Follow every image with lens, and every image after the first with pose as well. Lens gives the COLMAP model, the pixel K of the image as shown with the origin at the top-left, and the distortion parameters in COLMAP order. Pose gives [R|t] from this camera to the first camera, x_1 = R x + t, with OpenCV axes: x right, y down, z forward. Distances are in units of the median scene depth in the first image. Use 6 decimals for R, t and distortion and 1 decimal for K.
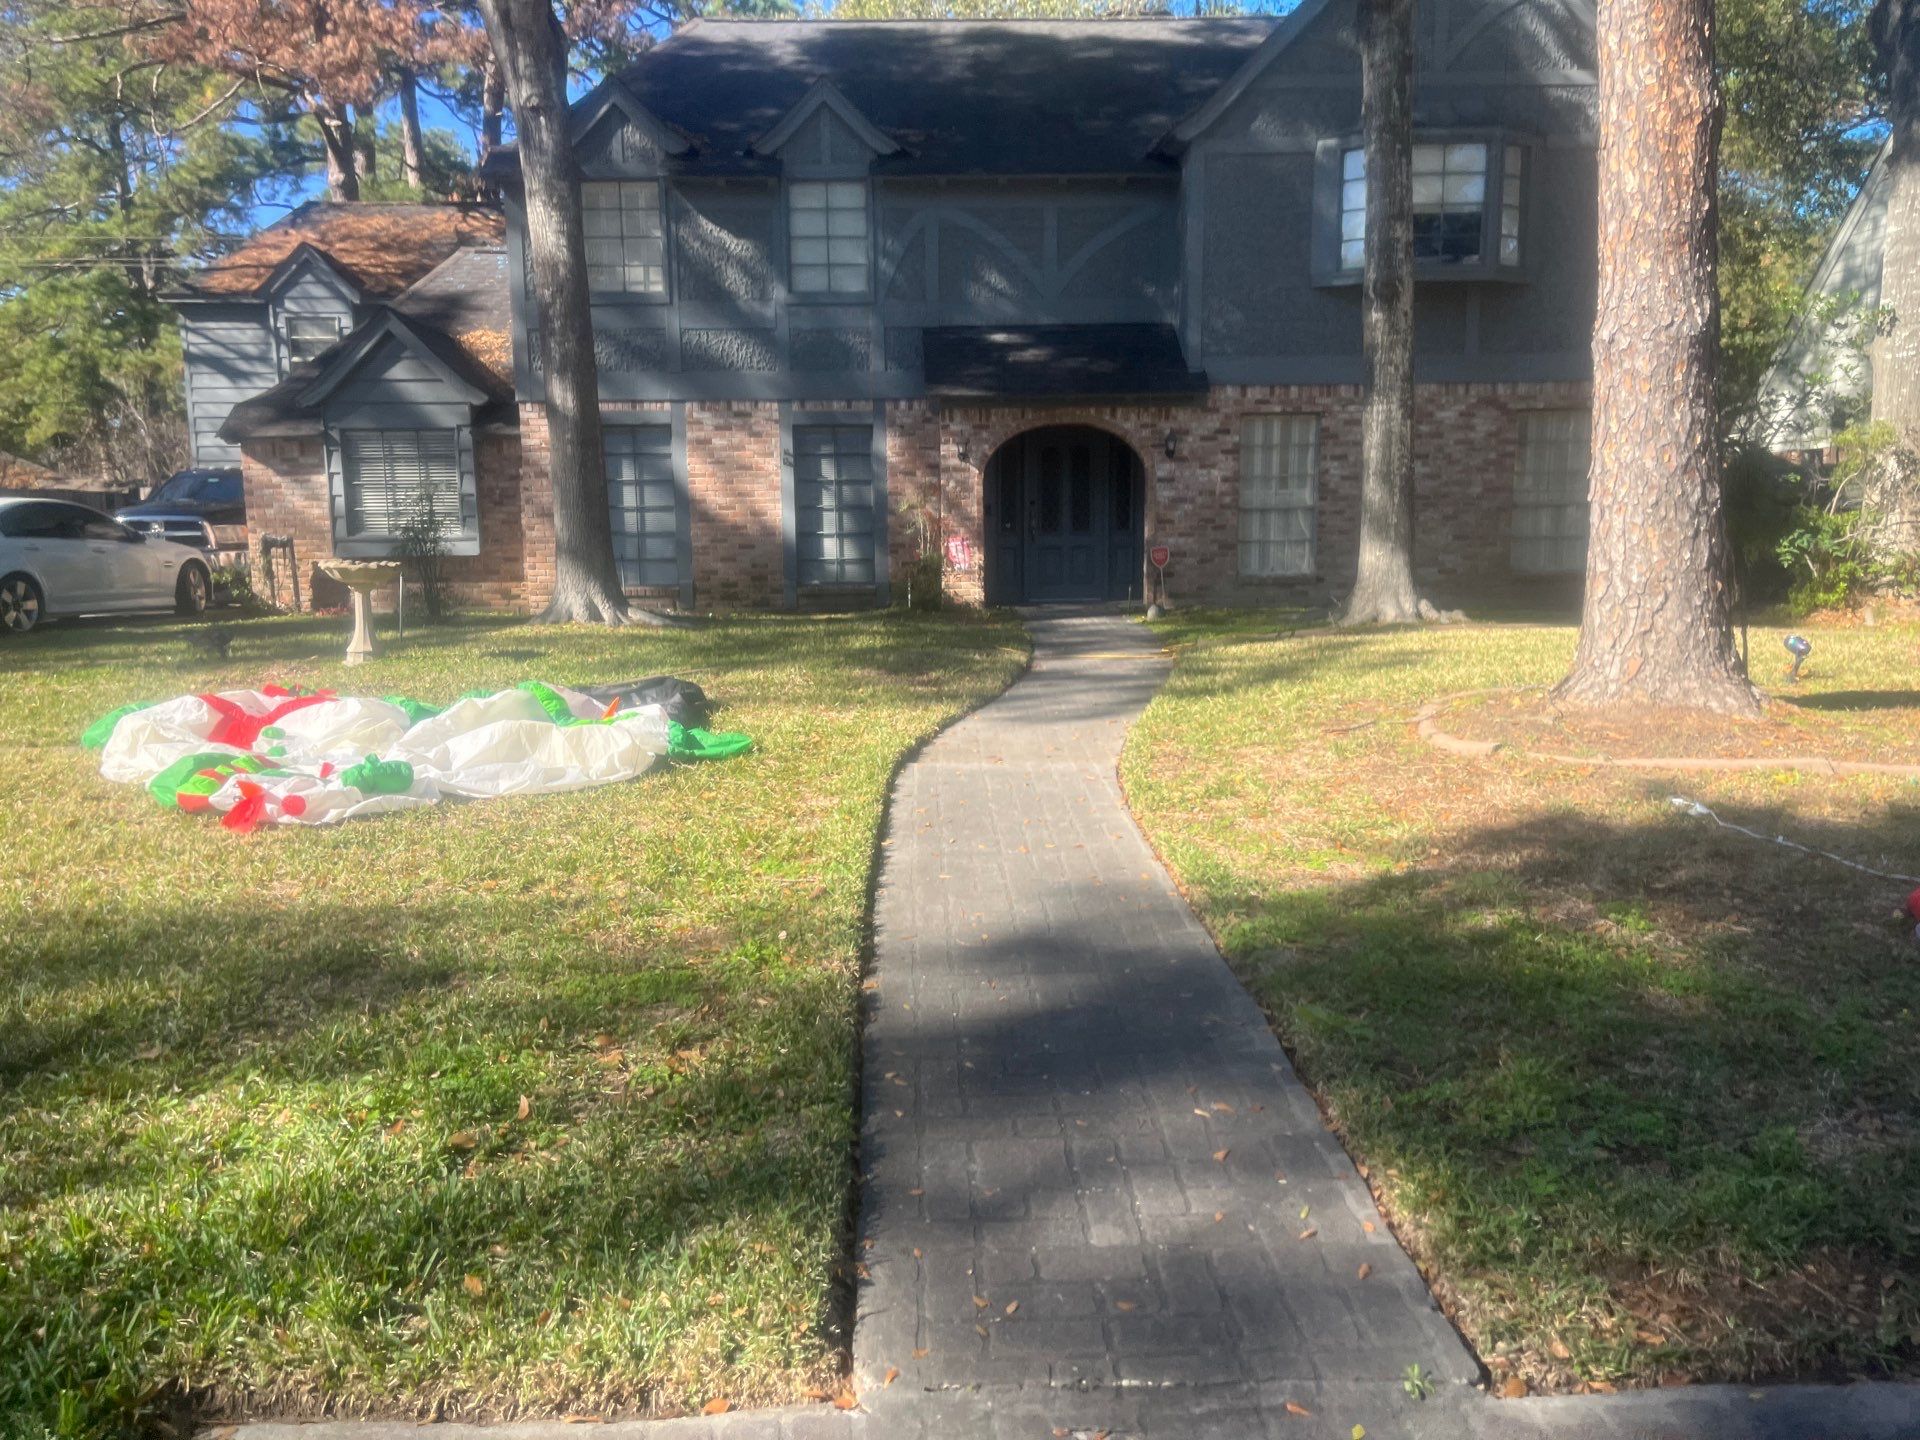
lens RADIAL K [[1353.2, 0, 938.3], [0, 1353.2, 694.3], [0, 0, 1]] dist [-0.000635, 0.013878]
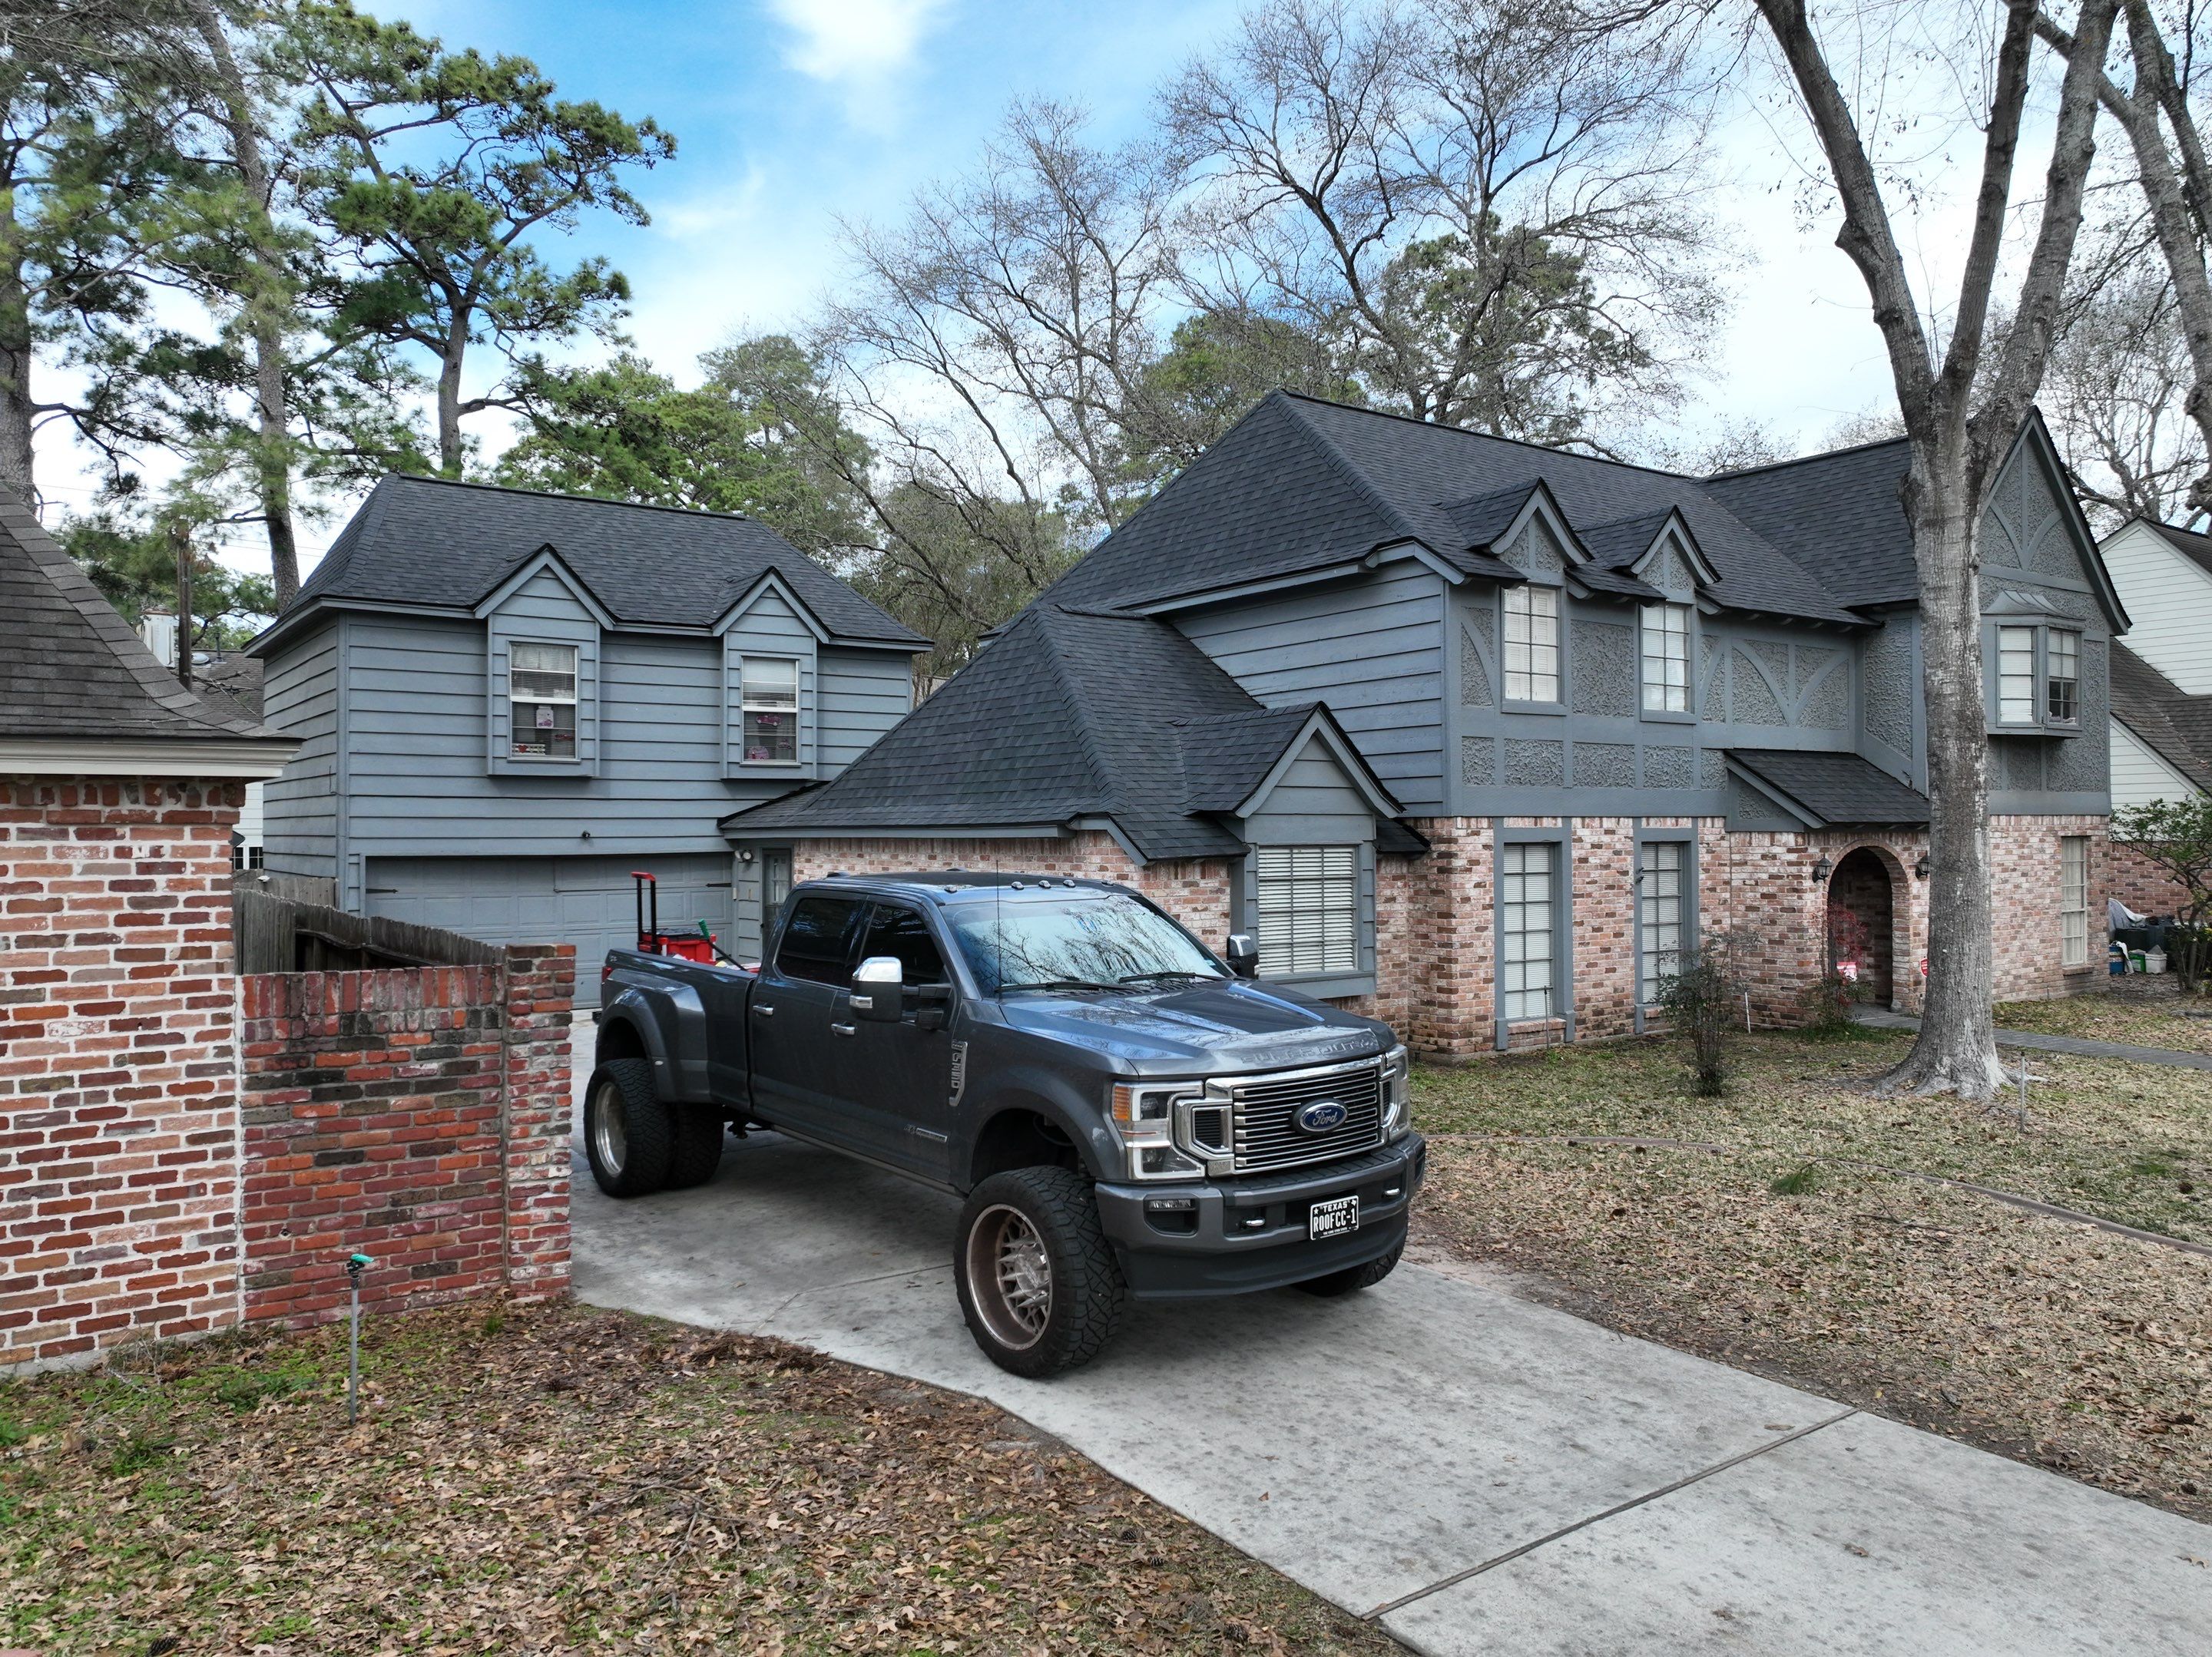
lens RADIAL K [[1558.7, 0, 1106.1], [0, 1558.7, 831.2], [0, 0, 1]] dist [-0.000635, 0.013878]
pose [[0.825125, 0.007614, 0.564898, -1.114378], [0.072115, 0.990310, -0.118683, -0.107785], [-0.560328, 0.138666, 0.816581, 0.316523]]
